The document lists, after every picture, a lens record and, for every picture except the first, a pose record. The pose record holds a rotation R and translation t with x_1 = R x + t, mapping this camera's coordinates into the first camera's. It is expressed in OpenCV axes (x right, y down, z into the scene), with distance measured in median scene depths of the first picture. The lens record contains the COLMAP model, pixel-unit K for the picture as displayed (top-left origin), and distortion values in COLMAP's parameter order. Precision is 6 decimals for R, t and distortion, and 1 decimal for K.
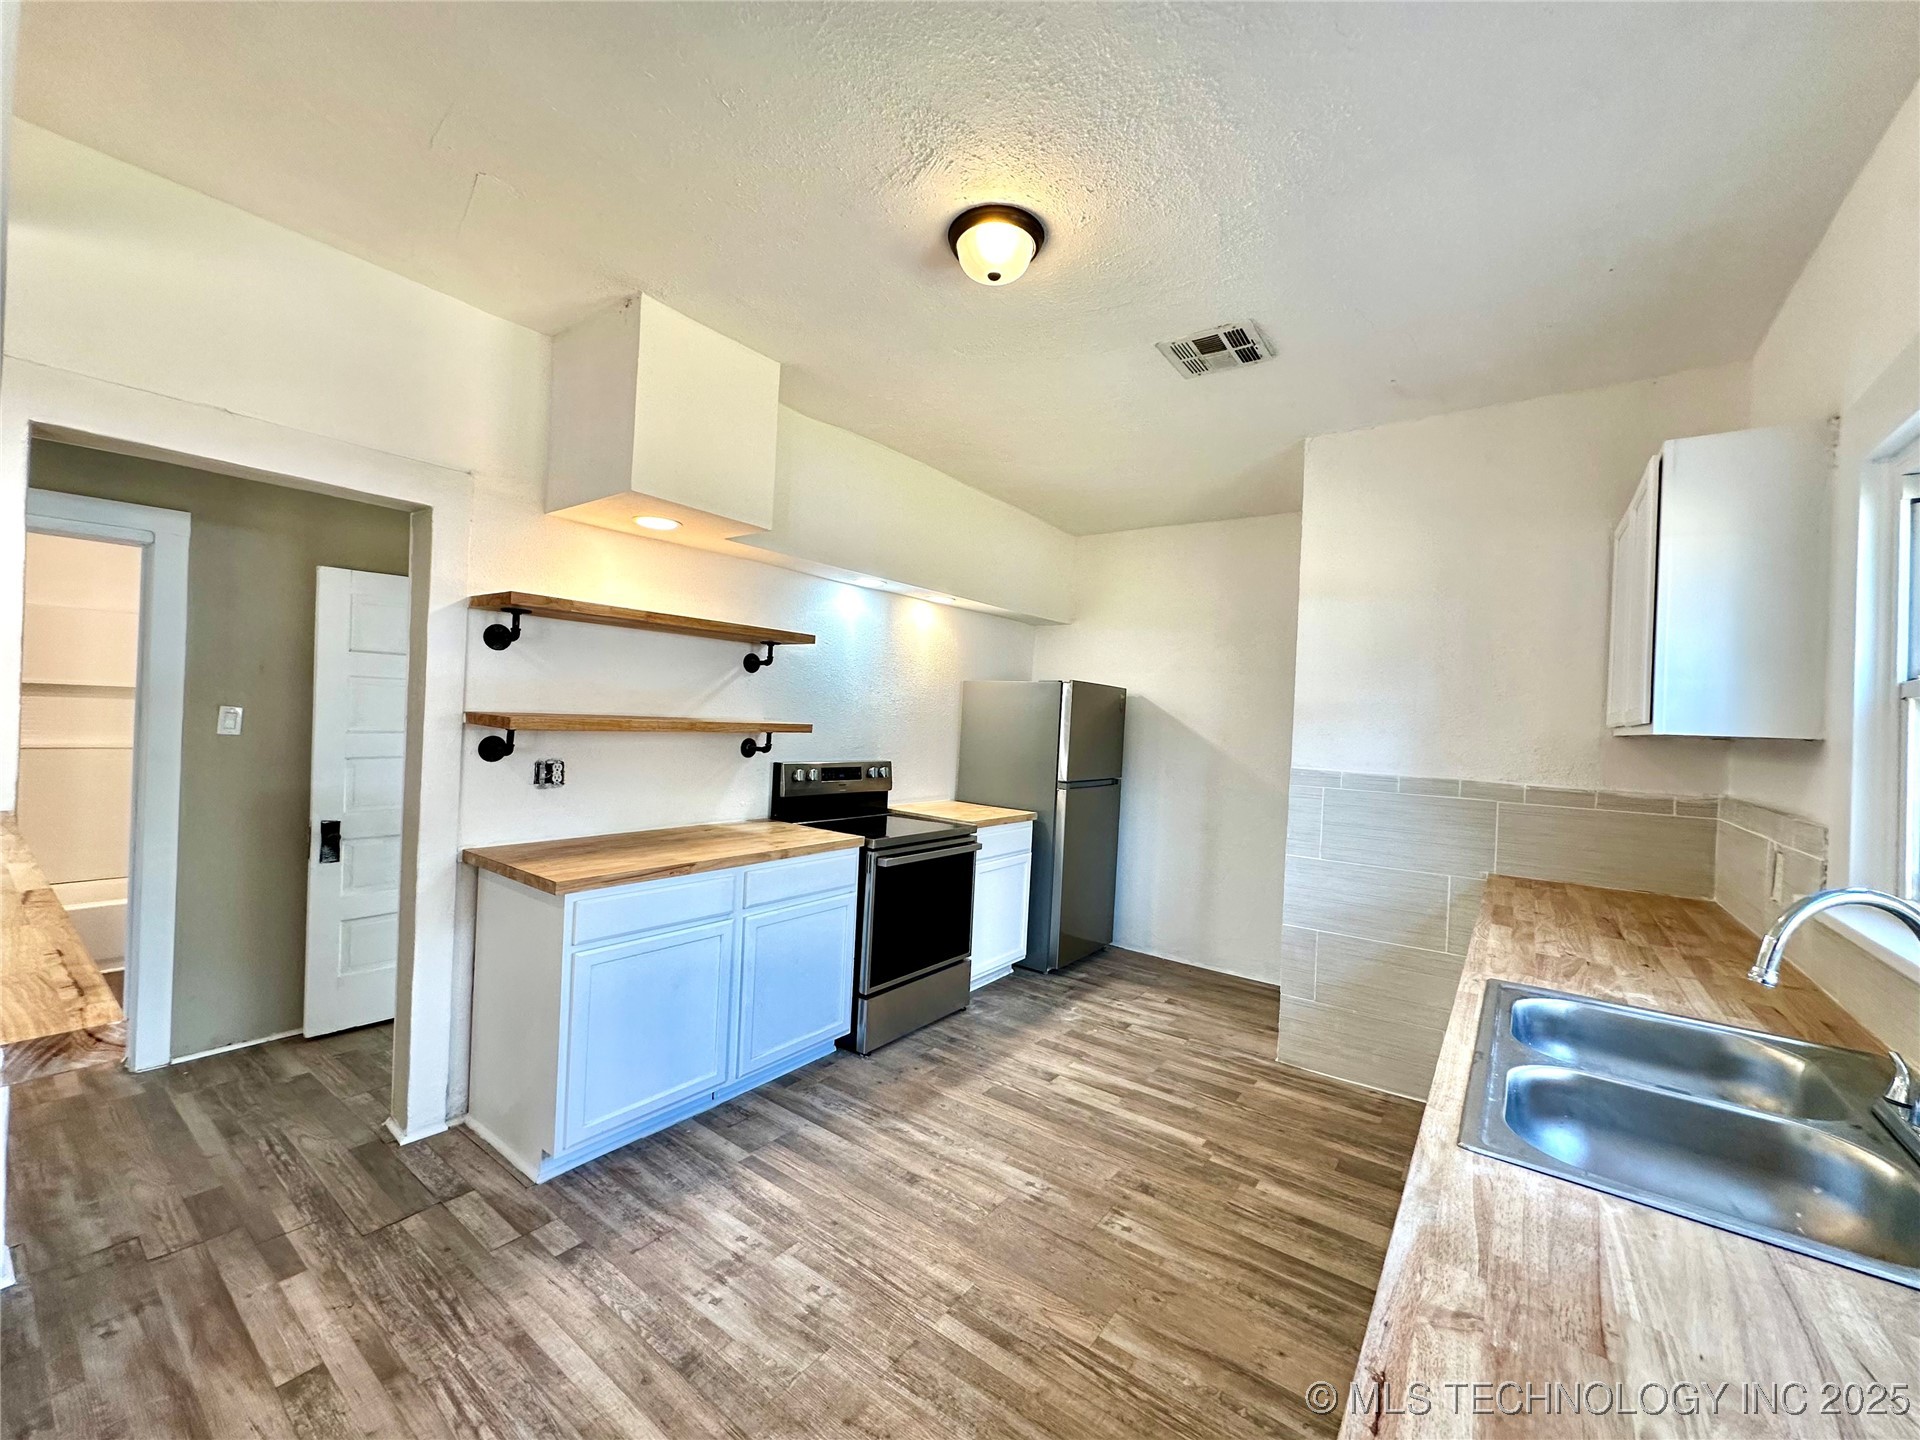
lens RADIAL K [[764.2, 0, 960.0], [0, 764.2, 720.0], [0, 0, 1]] dist [-0.002652, 0.000292]
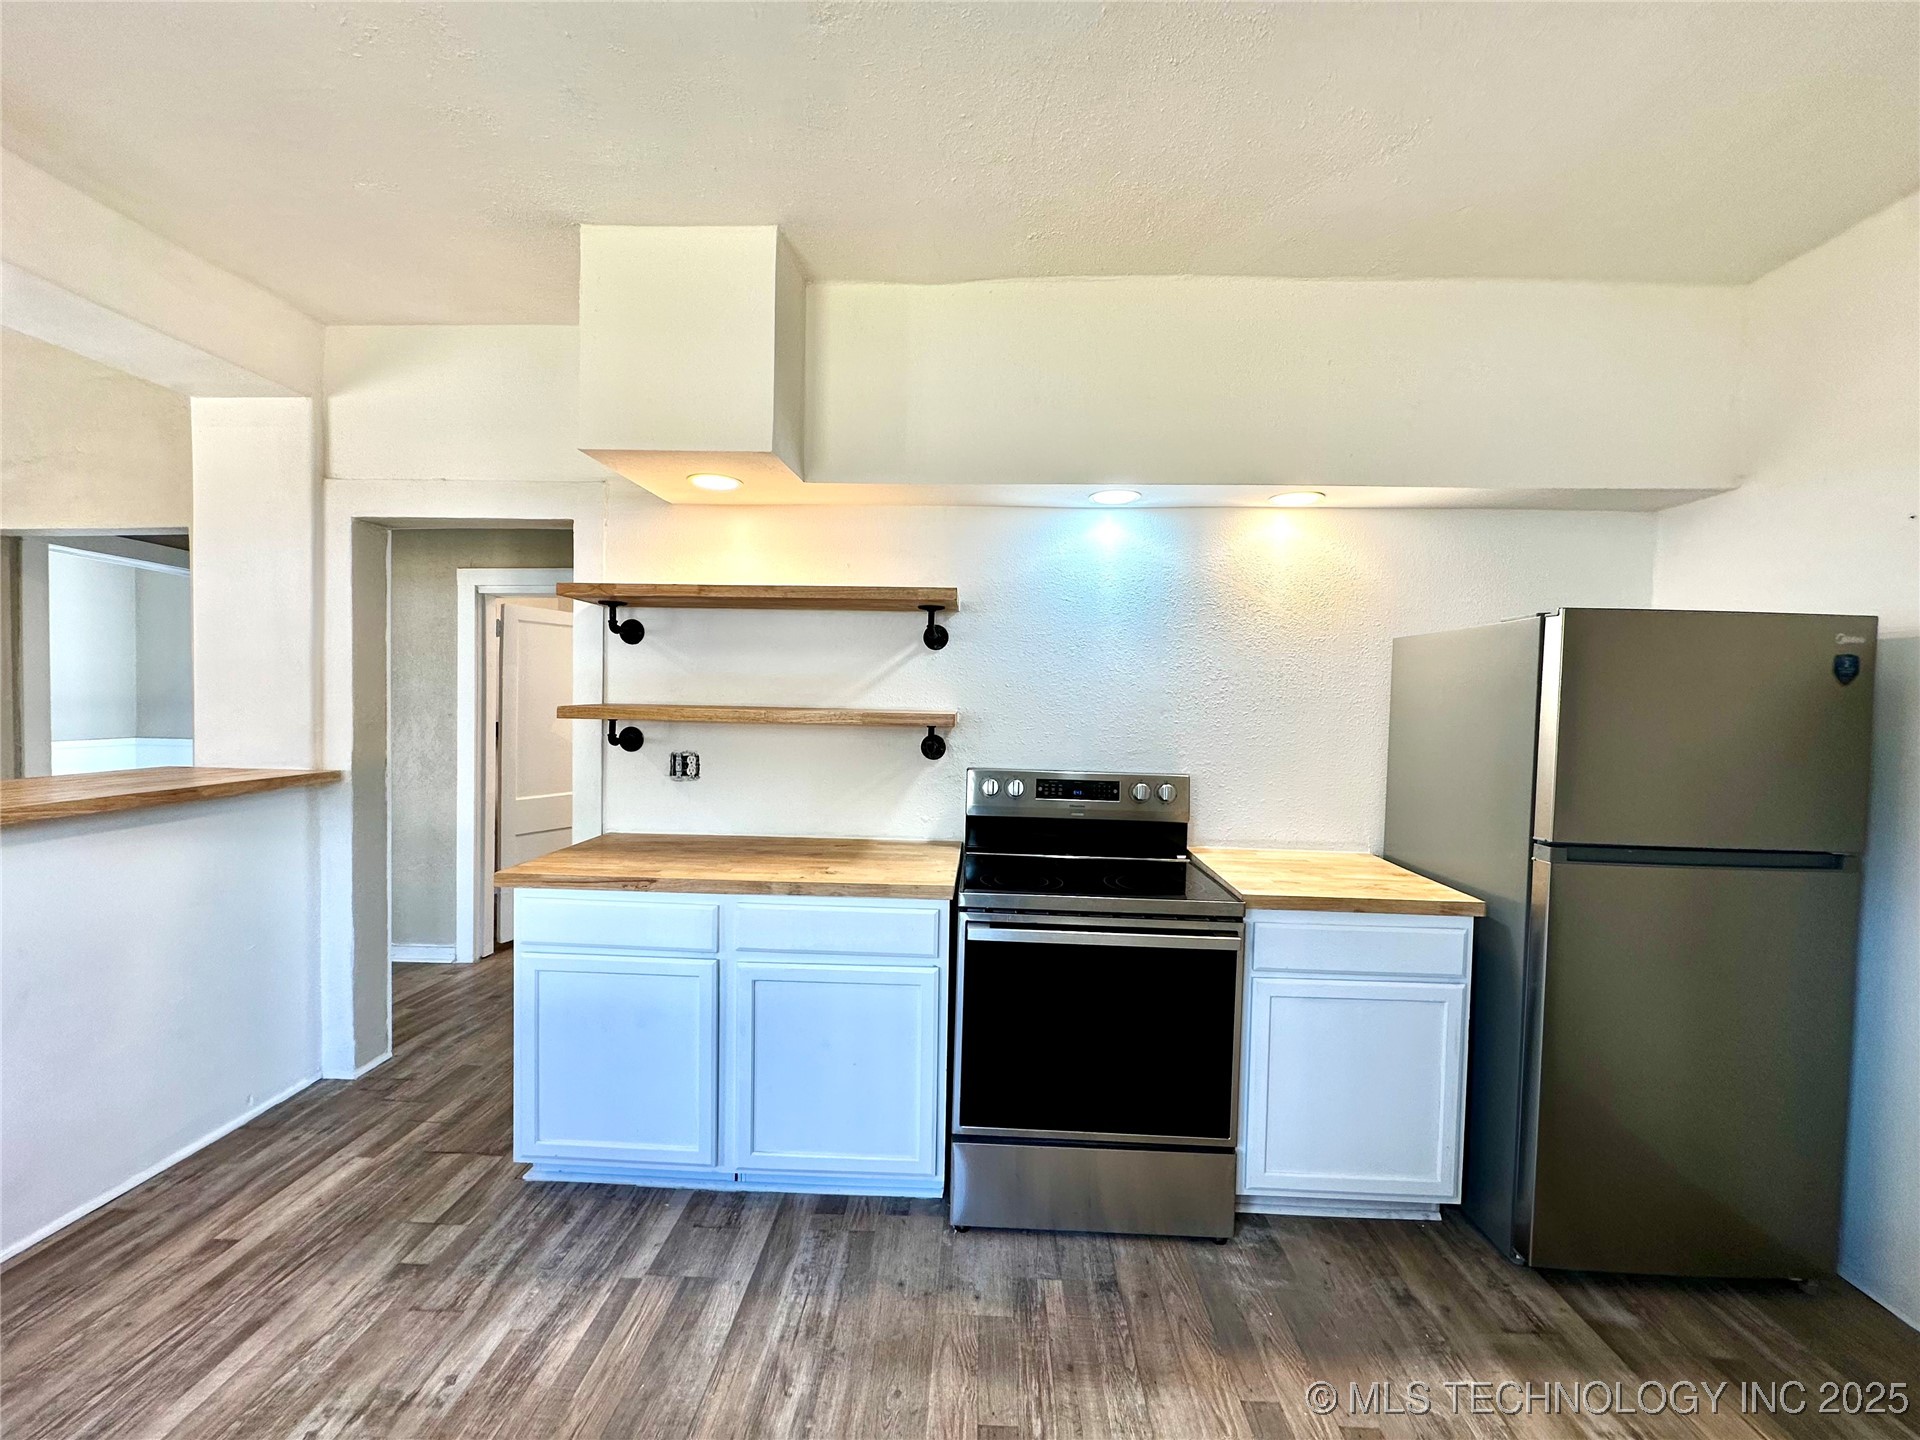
lens RADIAL K [[764.2, 0, 960.0], [0, 764.2, 720.0], [0, 0, 1]] dist [-0.002652, 0.000292]
pose [[0.566588, -0.013052, -0.823898, 0.505002], [0.000401, 0.999879, -0.015565, 0.028393], [0.824001, 0.008489, 0.566525, 0.783942]]
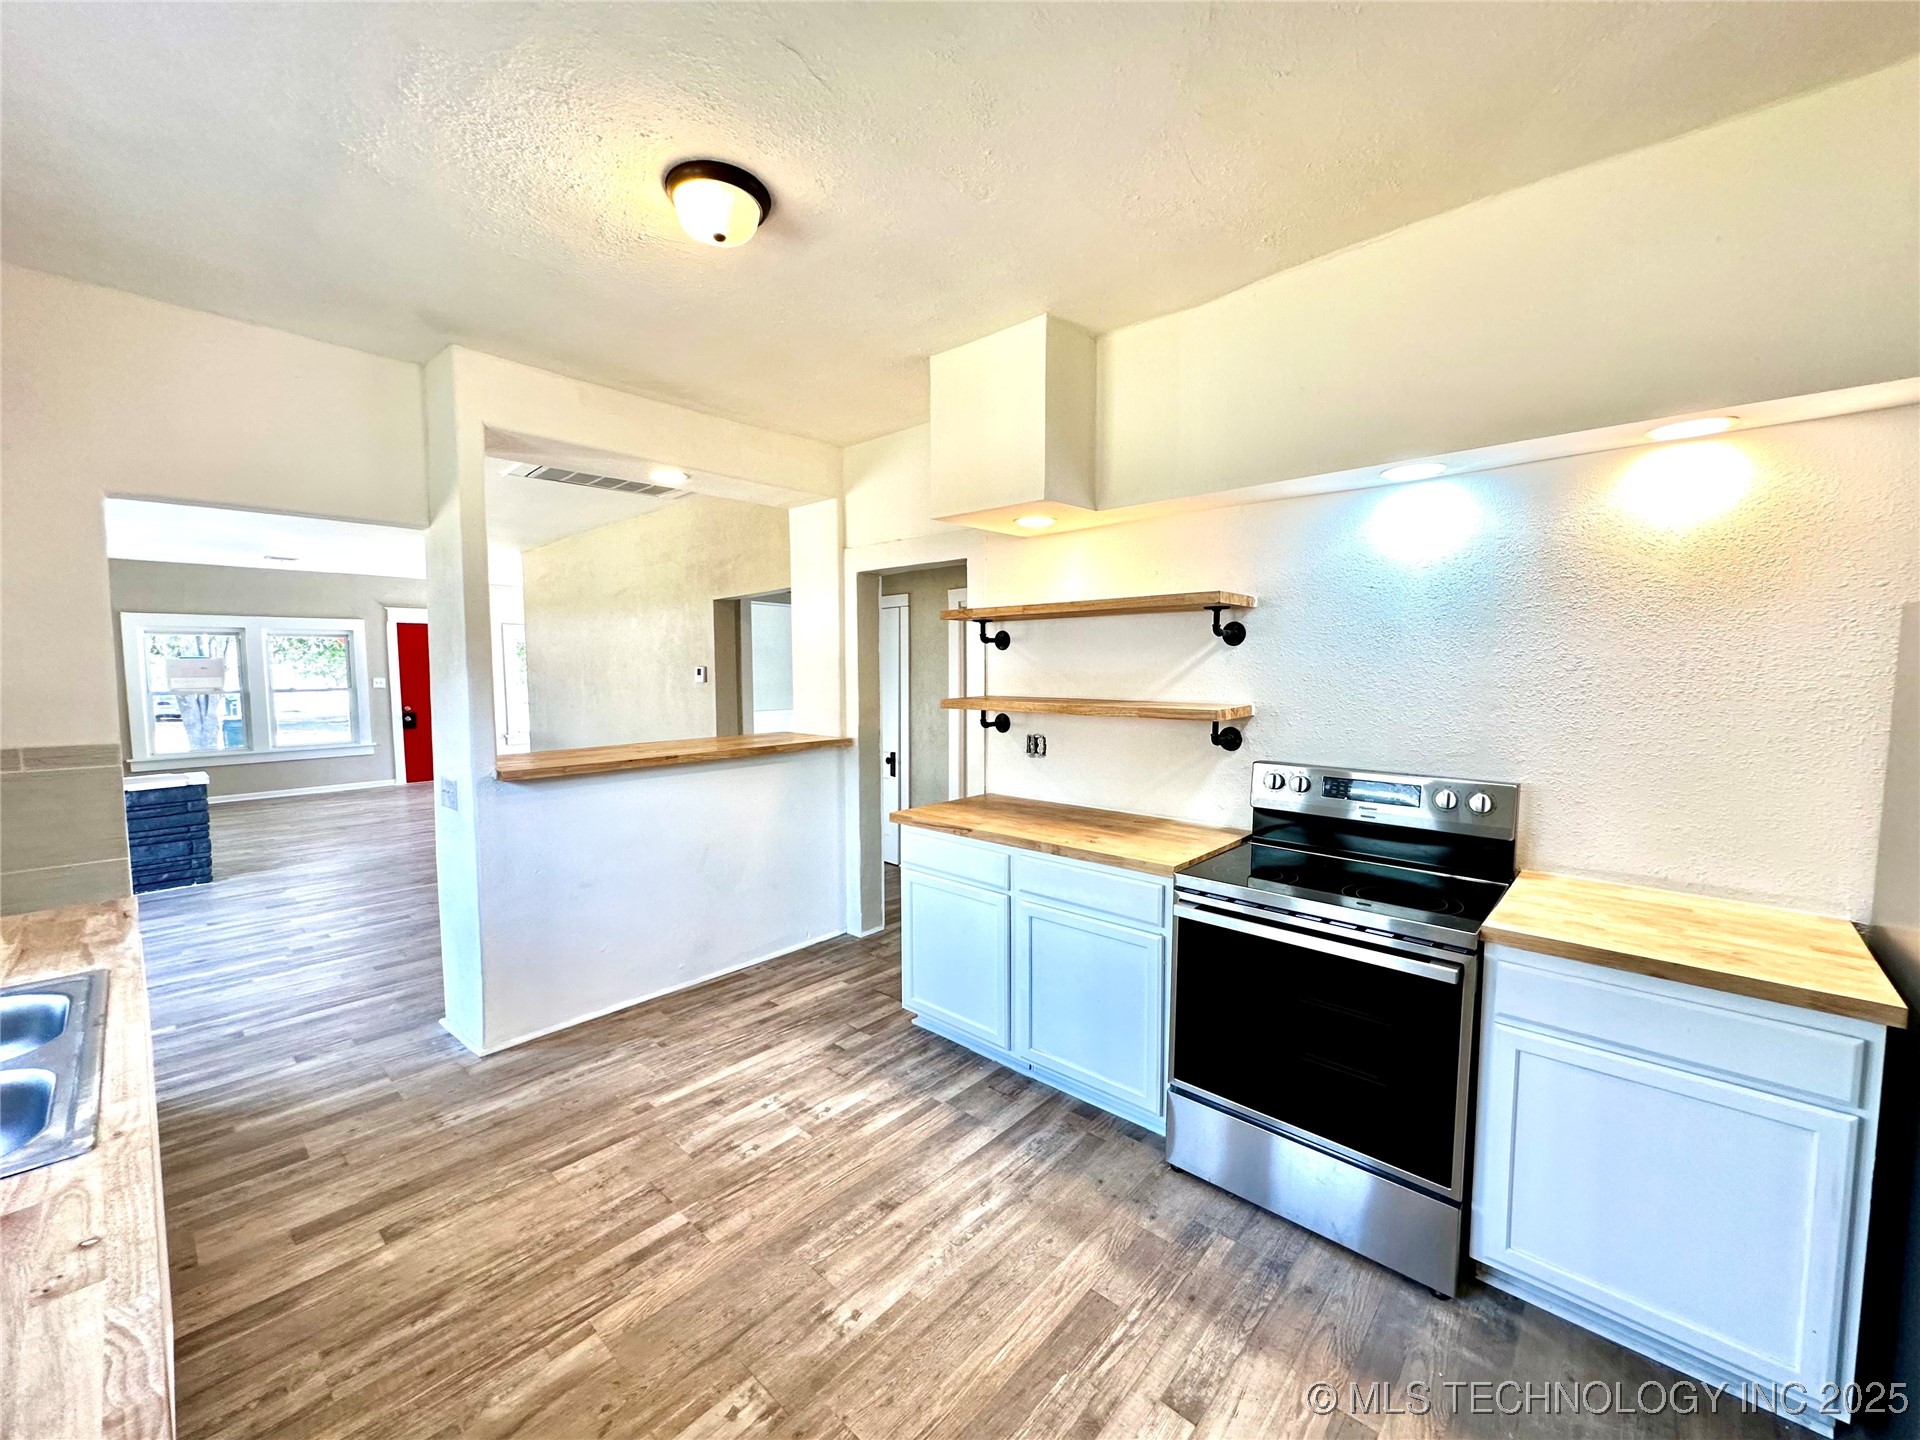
lens RADIAL K [[761.7, 0, 960.0], [0, 761.7, 720.0], [0, 0, 1]] dist [-0.001441, -0.000097]
pose [[-0.101368, 0.024687, -0.994543, 0.744636], [-0.010587, 0.999609, 0.025892, -0.001732], [0.994793, 0.013154, -0.101067, 1.068474]]
